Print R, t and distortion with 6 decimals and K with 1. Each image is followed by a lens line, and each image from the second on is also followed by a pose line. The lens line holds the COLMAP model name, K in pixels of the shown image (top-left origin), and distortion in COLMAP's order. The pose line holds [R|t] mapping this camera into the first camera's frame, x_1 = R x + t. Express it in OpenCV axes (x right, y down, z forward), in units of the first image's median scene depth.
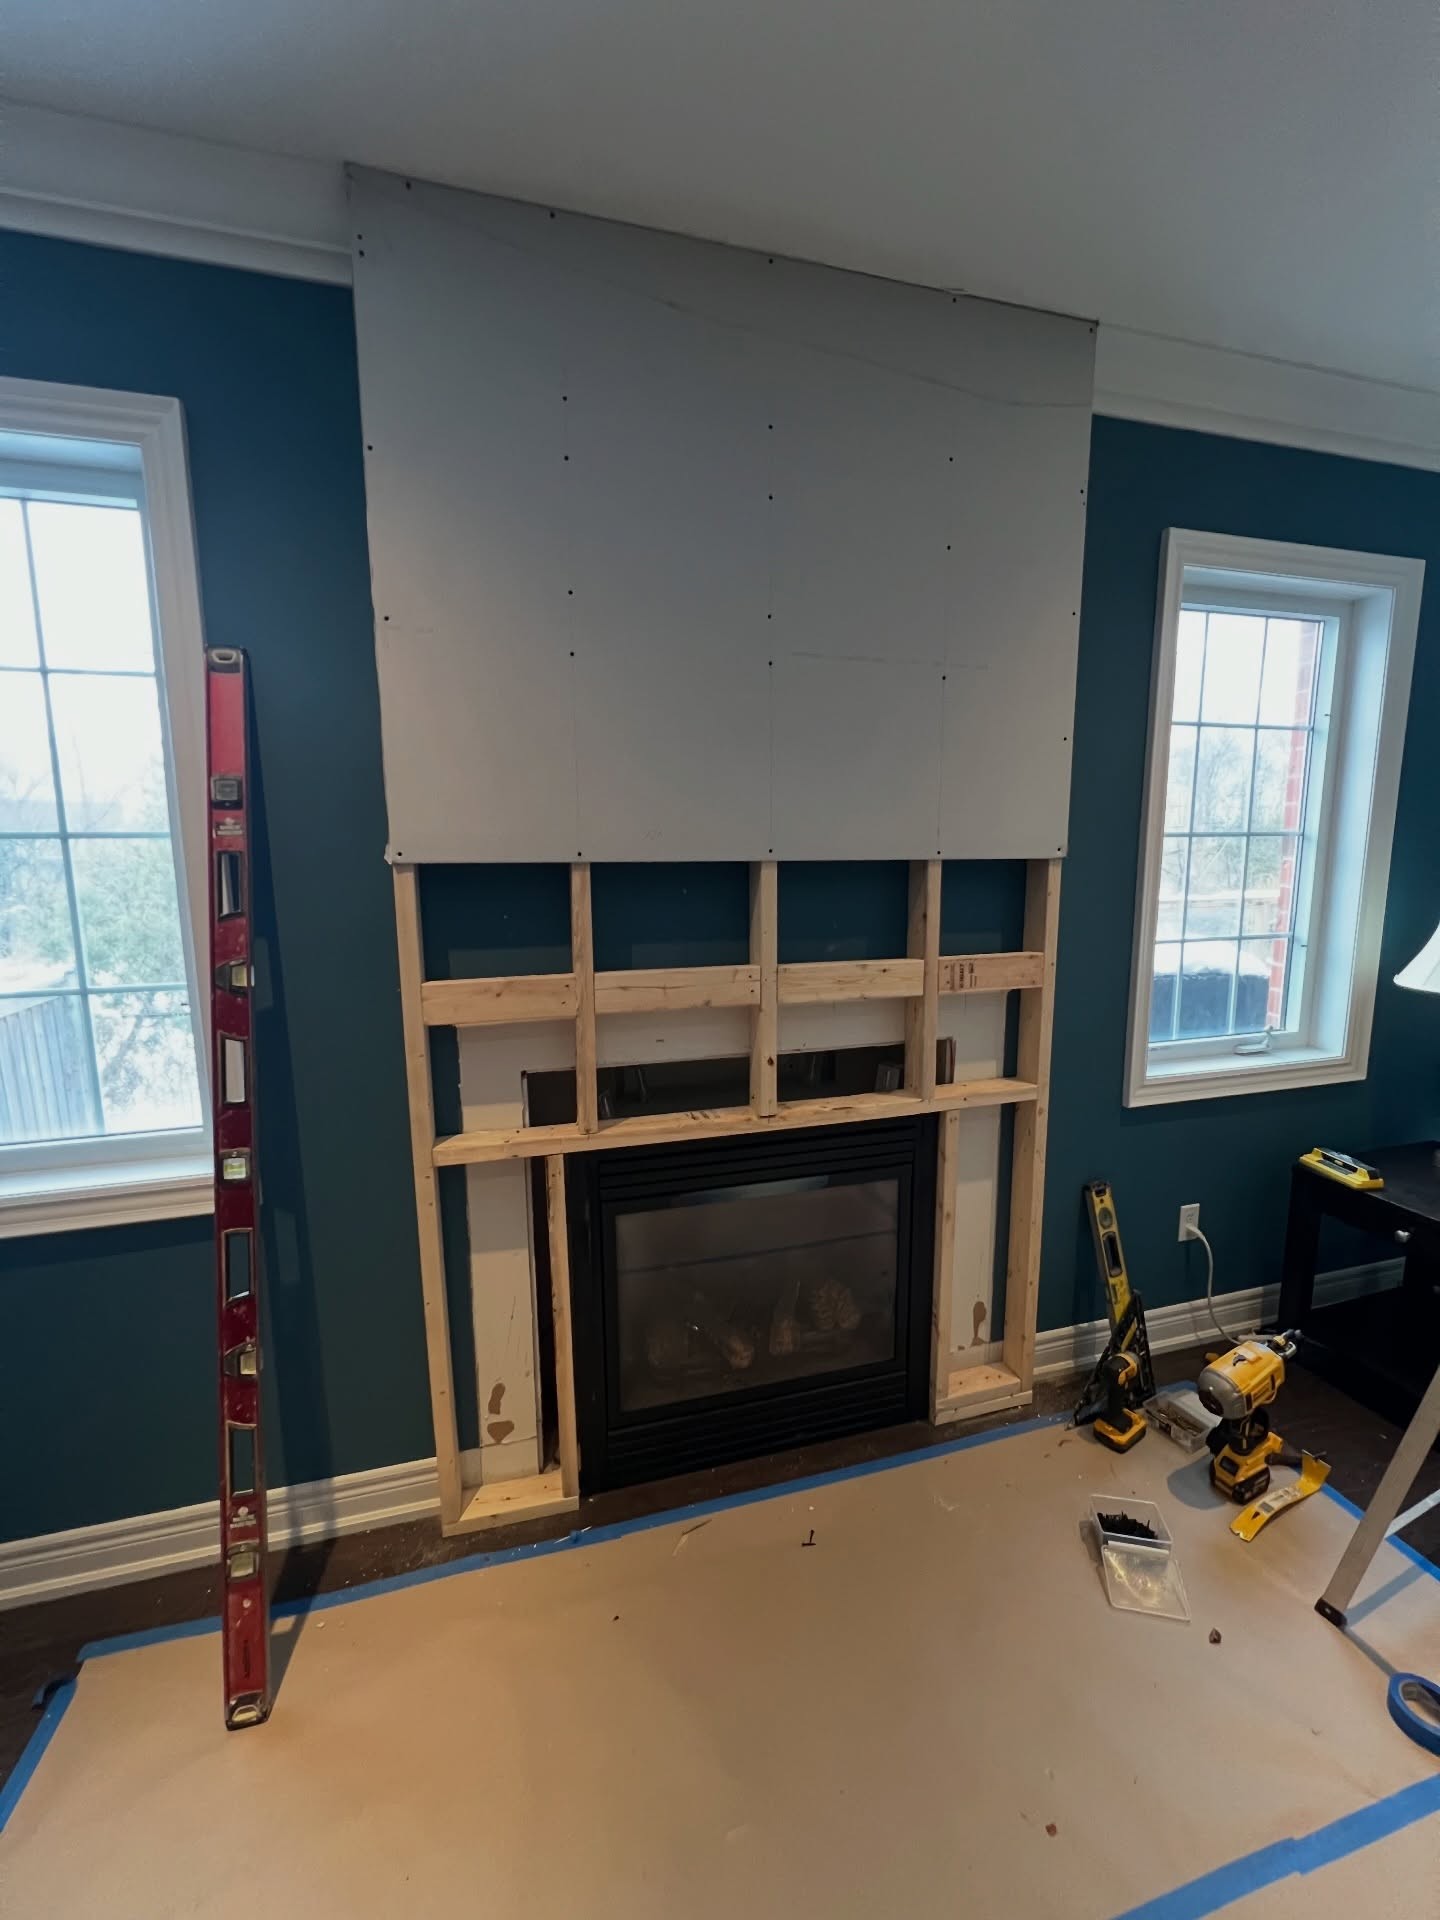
lens RADIAL K [[764.7, 0, 723.9], [0, 764.7, 958.3], [0, 0, 1]] dist [-0.000494, -0.000059]
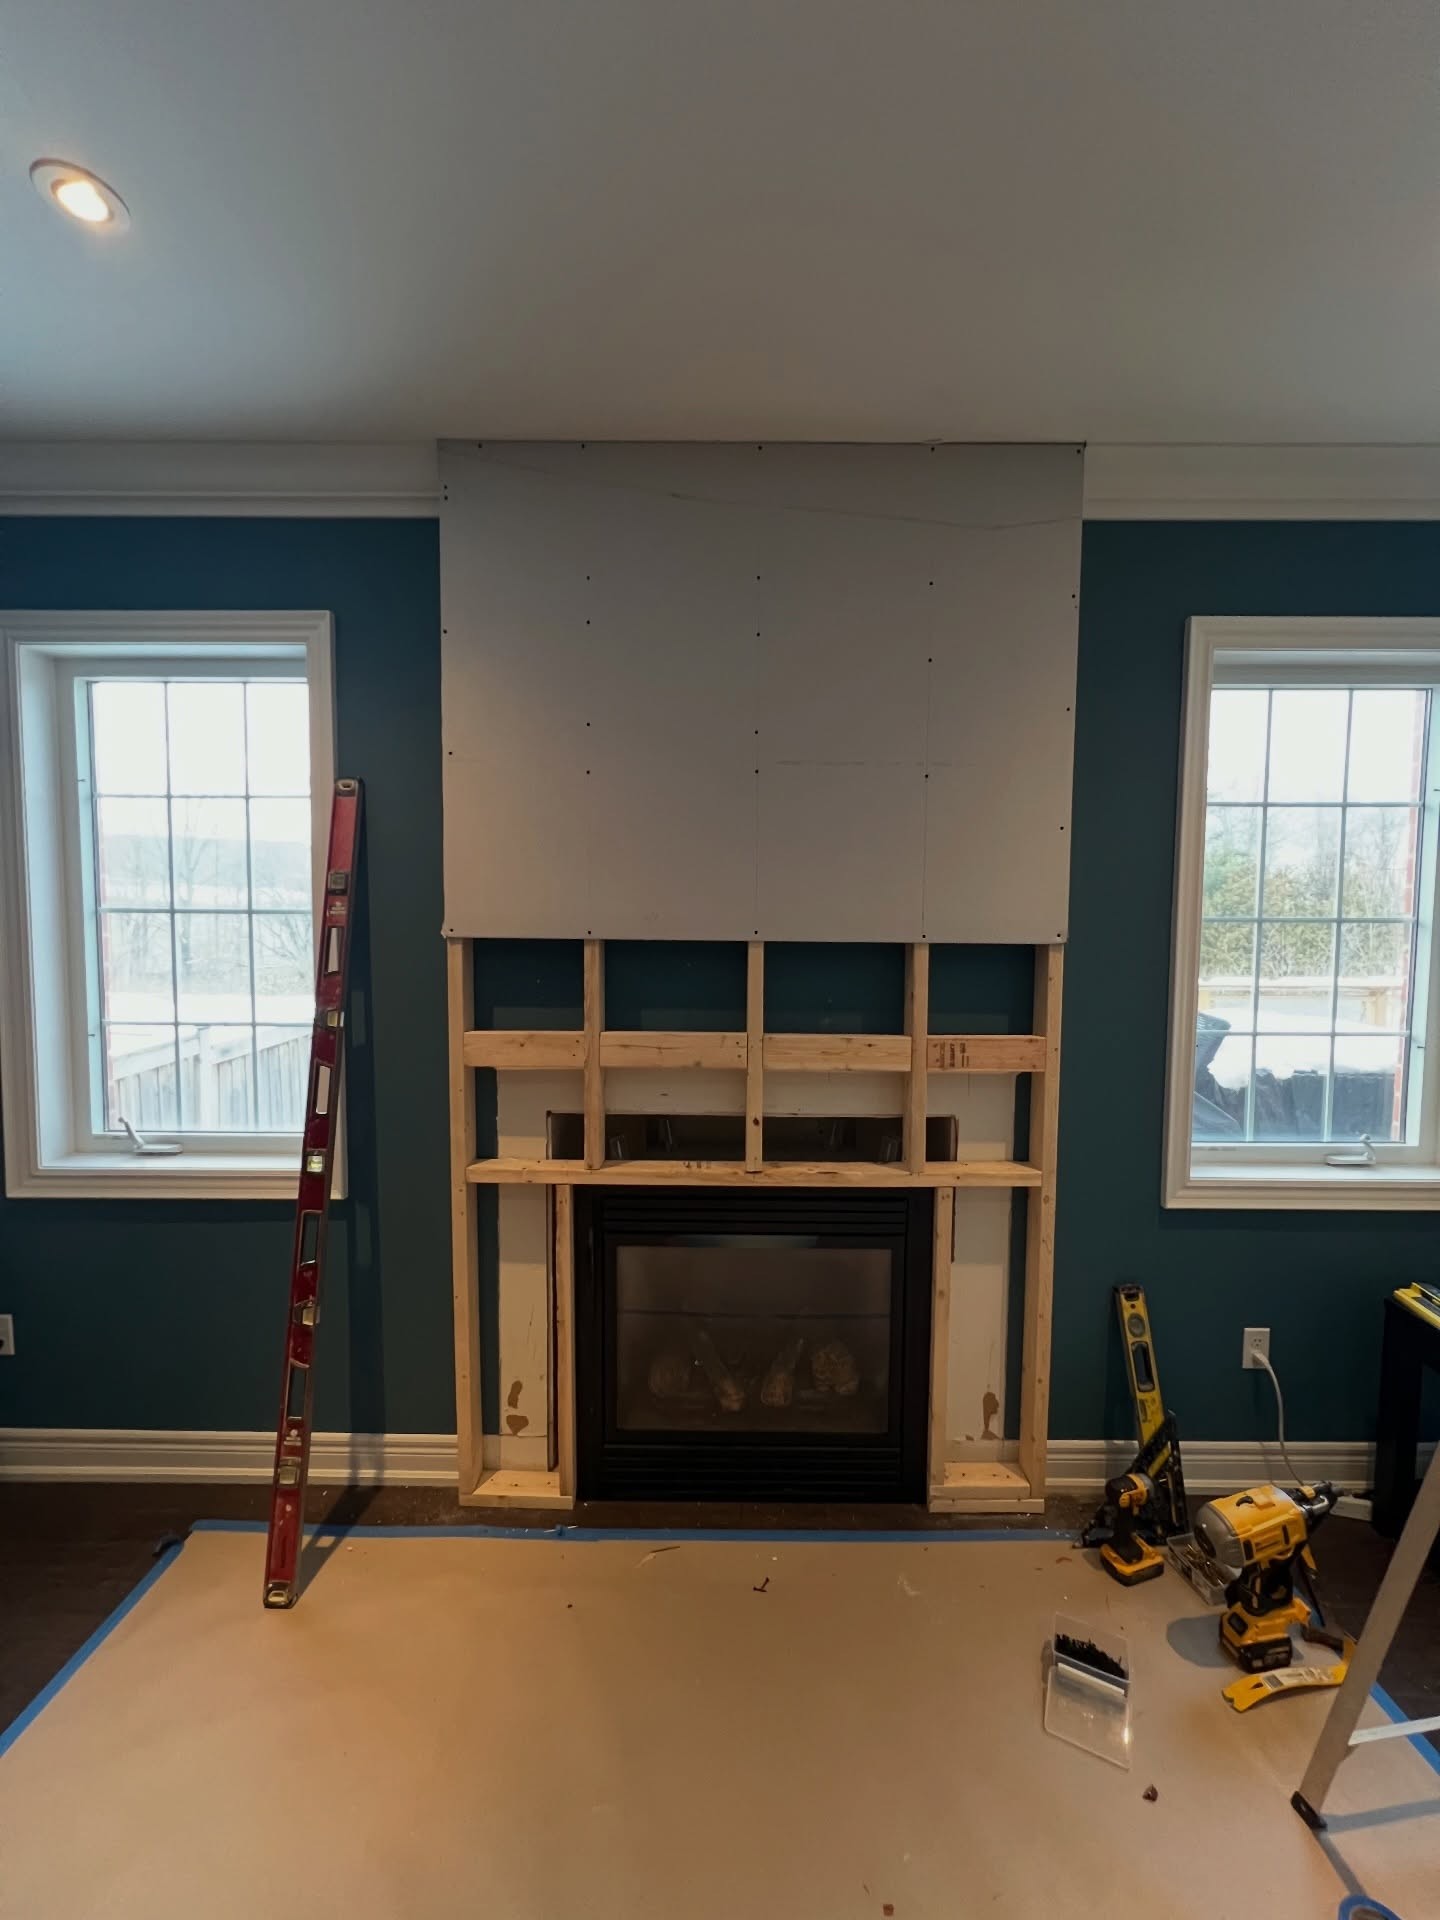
lens RADIAL K [[764.7, 0, 723.9], [0, 764.7, 958.3], [0, 0, 1]] dist [-0.000494, -0.000059]
pose [[0.961985, 0.030806, -0.271361, 0.297072], [-0.052644, 0.995900, -0.073569, -0.015175], [0.267982, 0.085058, 0.959662, -0.085883]]
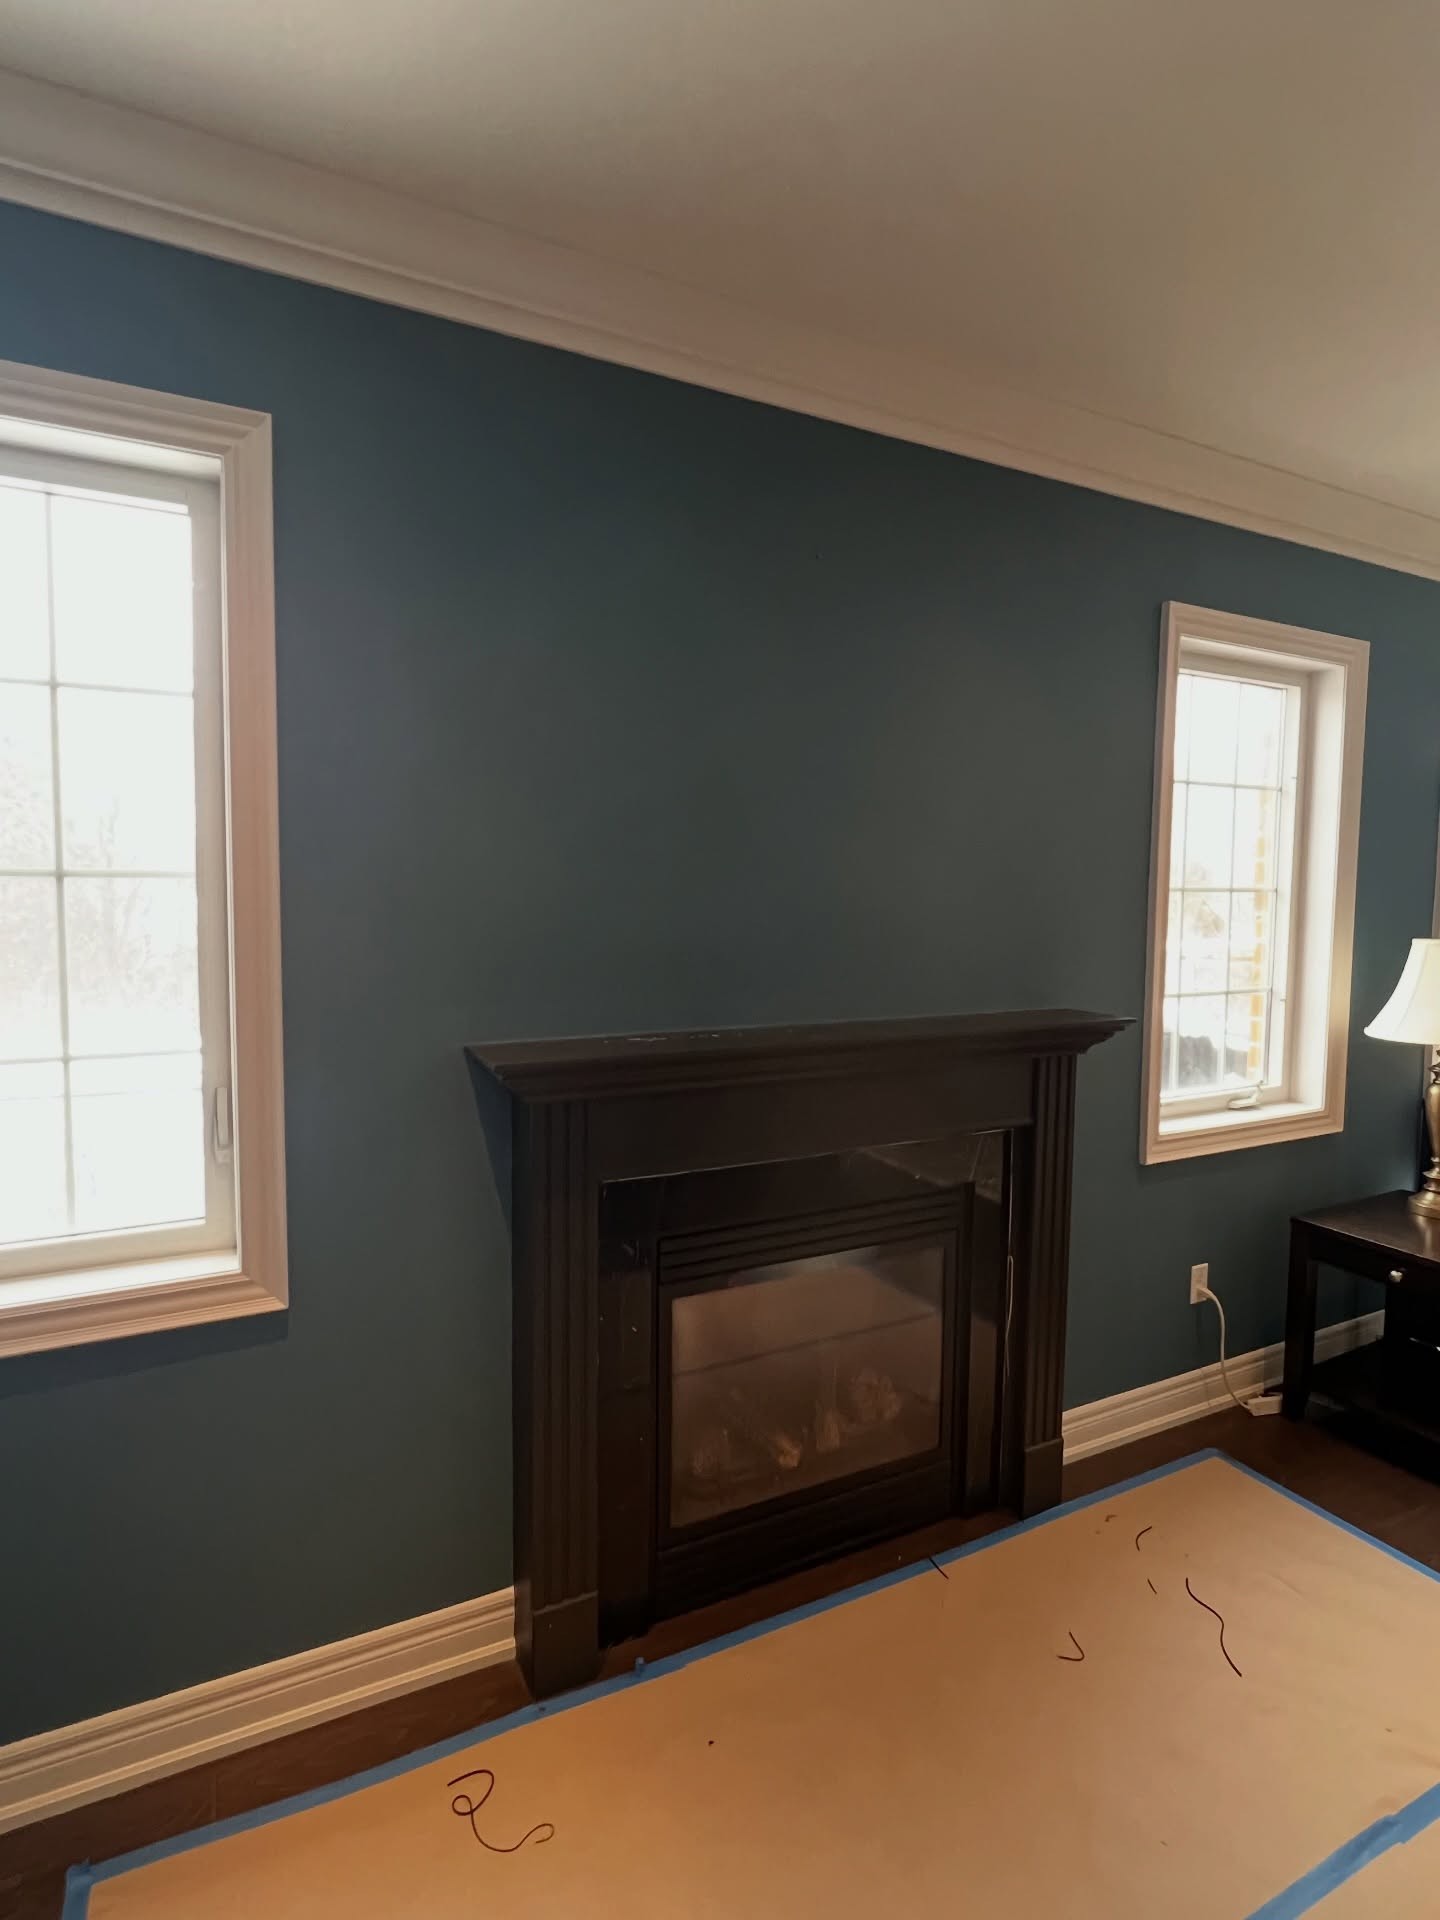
lens RADIAL K [[1005.9, 0, 728.7], [0, 1005.9, 954.0], [0, 0, 1]] dist [-0.000871, 0.000111]
pose [[0.977973, 0.004453, 0.208682, -0.313495], [0.010810, 0.997350, -0.071943, 0.014440], [-0.208449, 0.072615, 0.975334, -0.198519]]
